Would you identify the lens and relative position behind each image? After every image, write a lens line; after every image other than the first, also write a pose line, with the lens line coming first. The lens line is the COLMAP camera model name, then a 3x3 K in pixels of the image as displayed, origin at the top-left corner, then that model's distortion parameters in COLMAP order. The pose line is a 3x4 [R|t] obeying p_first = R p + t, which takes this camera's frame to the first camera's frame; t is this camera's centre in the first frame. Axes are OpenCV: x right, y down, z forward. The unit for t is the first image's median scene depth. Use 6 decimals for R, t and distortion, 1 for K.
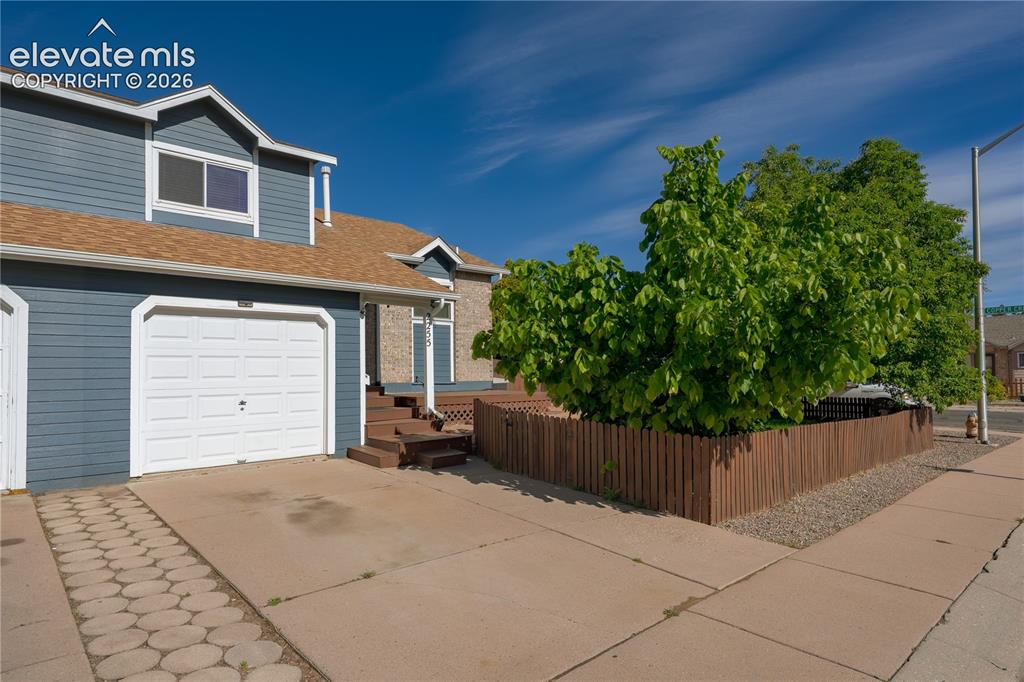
lens RADIAL K [[583.9, 0, 509.7], [0, 583.9, 354.4], [0, 0, 1]] dist [0.005393, 0.000606]
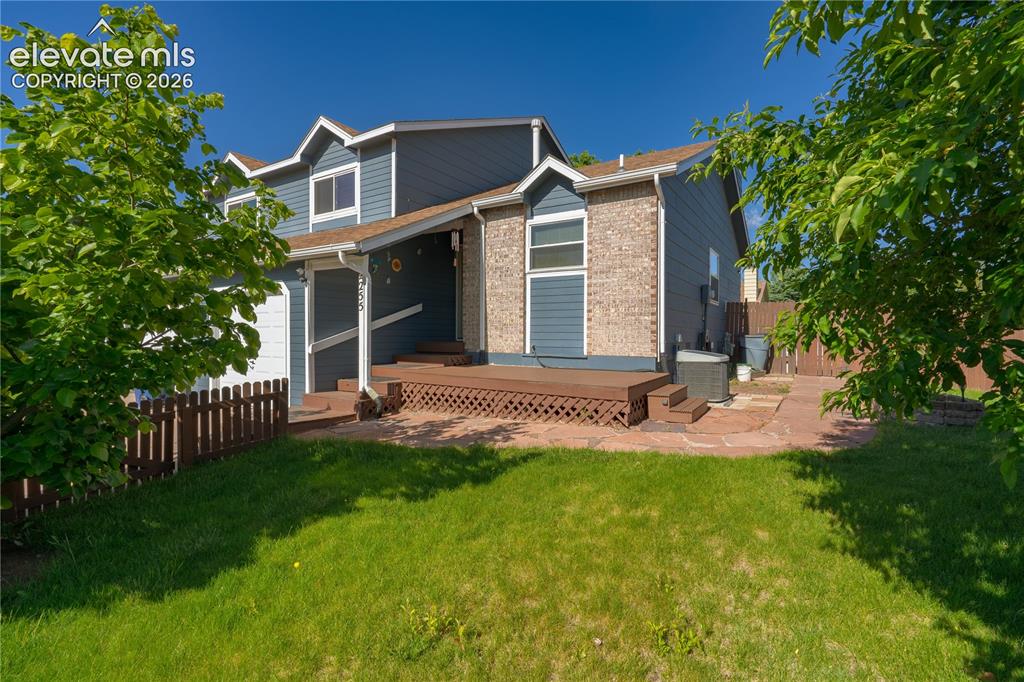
lens RADIAL K [[484.3, 0, 511.6], [0, 484.3, 336.0], [0, 0, 1]] dist [-0.002393, 0.002873]
pose [[0.245428, 0.015558, -0.969290, 0.667286], [0.022962, 0.999497, 0.021857, 0.013924], [0.969143, -0.027621, 0.244947, 1.174019]]
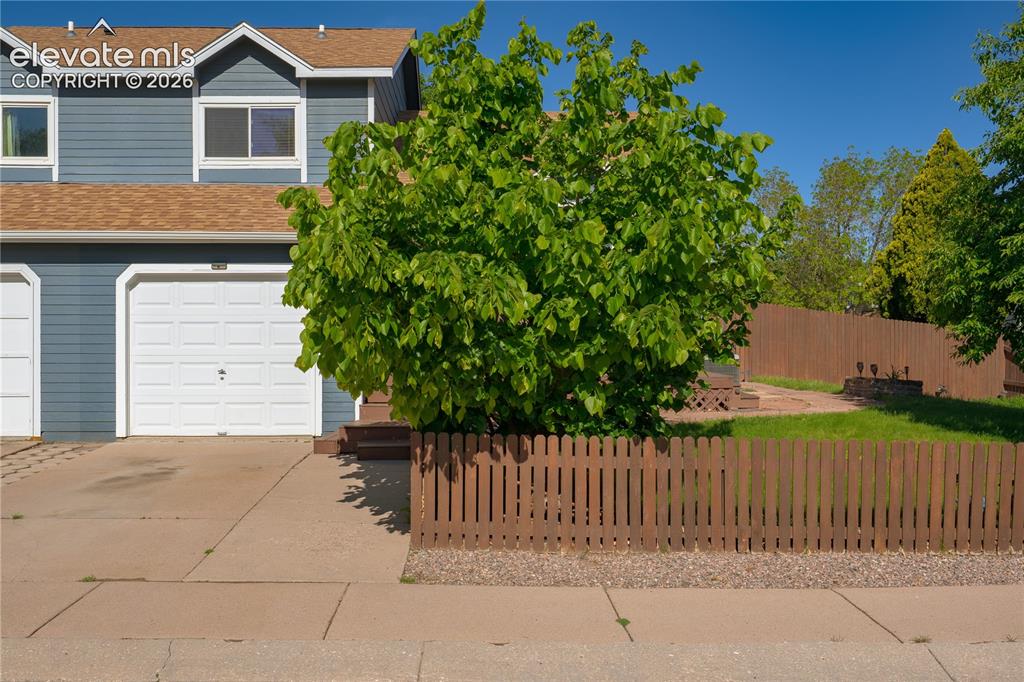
lens RADIAL K [[1023.2, 0, 509.9], [0, 1023.2, 344.4], [0, 0, 1]] dist [-0.004505, 0.000000]
pose [[0.745323, 0.011240, -0.666609, 0.891846], [0.013287, 0.999409, 0.031708, -0.006268], [0.666571, -0.032490, 0.744733, 0.079257]]
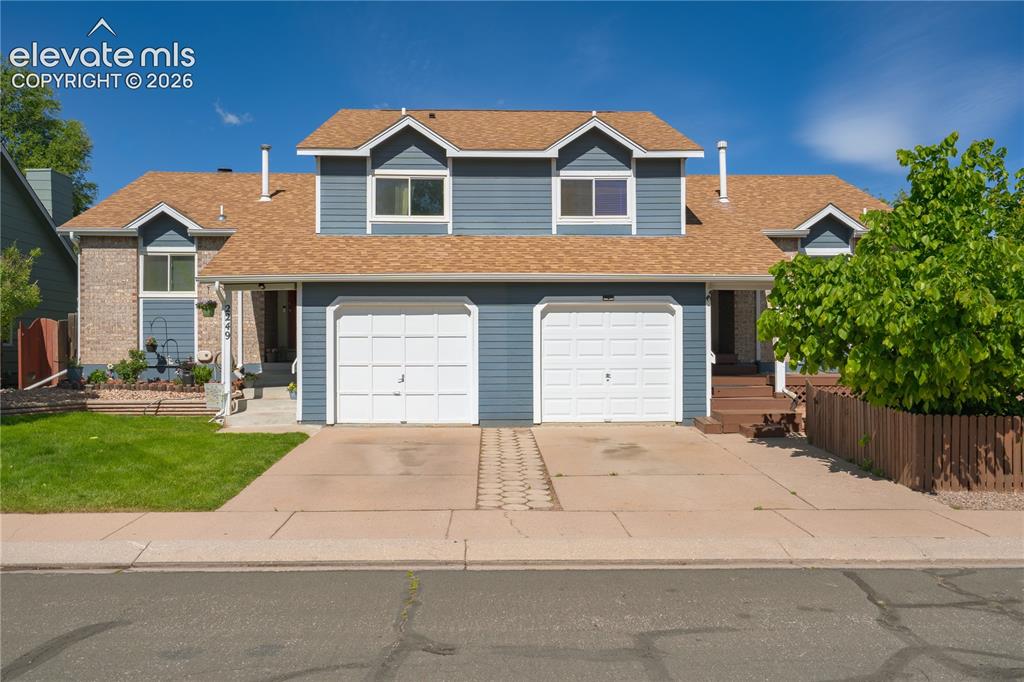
lens RADIAL K [[905.2, 0, 515.9], [0, 905.2, 346.6], [0, 0, 1]] dist [-0.053199, -0.006050]
pose [[0.756268, 0.004700, -0.654246, 0.627576], [0.015315, 0.999573, 0.024884, -0.029862], [0.654083, -0.028839, 0.755873, -0.574869]]
